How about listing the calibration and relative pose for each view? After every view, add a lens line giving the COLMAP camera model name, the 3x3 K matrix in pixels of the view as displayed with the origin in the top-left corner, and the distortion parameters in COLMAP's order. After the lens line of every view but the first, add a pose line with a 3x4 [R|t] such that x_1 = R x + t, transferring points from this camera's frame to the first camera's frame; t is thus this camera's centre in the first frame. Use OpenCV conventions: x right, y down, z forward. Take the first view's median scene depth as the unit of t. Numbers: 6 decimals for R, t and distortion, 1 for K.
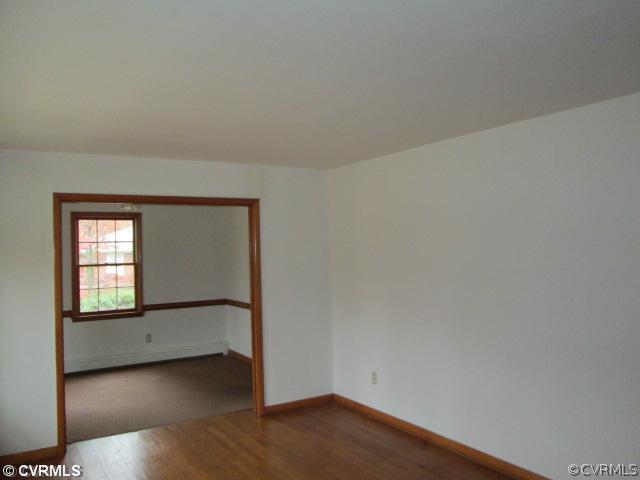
lens RADIAL K [[506.1, 0, 319.7], [0, 506.1, 235.6], [0, 0, 1]] dist [-0.004544, -0.007705]
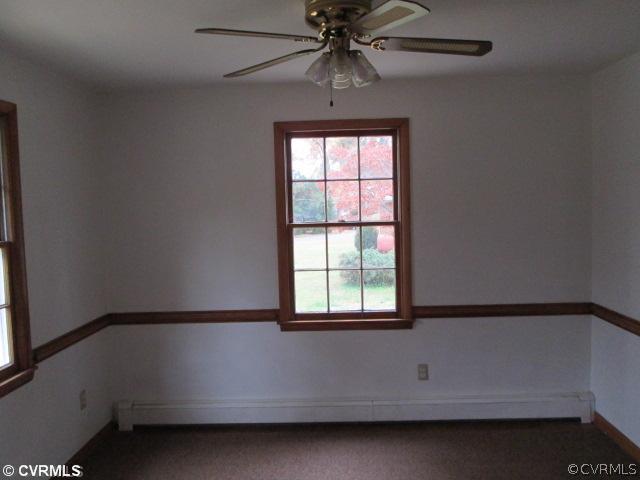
lens RADIAL K [[506.1, 0, 319.7], [0, 506.1, 235.6], [0, 0, 1]] dist [-0.004544, -0.007705]
pose [[0.815565, 0.038695, -0.577371, -0.138721], [0.018871, 0.995452, 0.093372, 0.019653], [0.578358, -0.087047, 0.811125, 0.551349]]
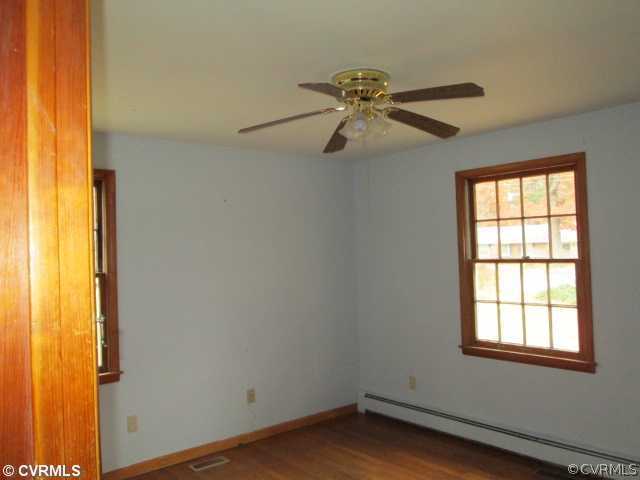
lens RADIAL K [[506.1, 0, 319.7], [0, 506.1, 235.6], [0, 0, 1]] dist [-0.004544, -0.007705]
pose [[0.150714, -0.004091, -0.988569, 0.074581], [0.052907, 0.998592, 0.003933, 0.016879], [0.987161, -0.052895, 0.150718, 0.687539]]
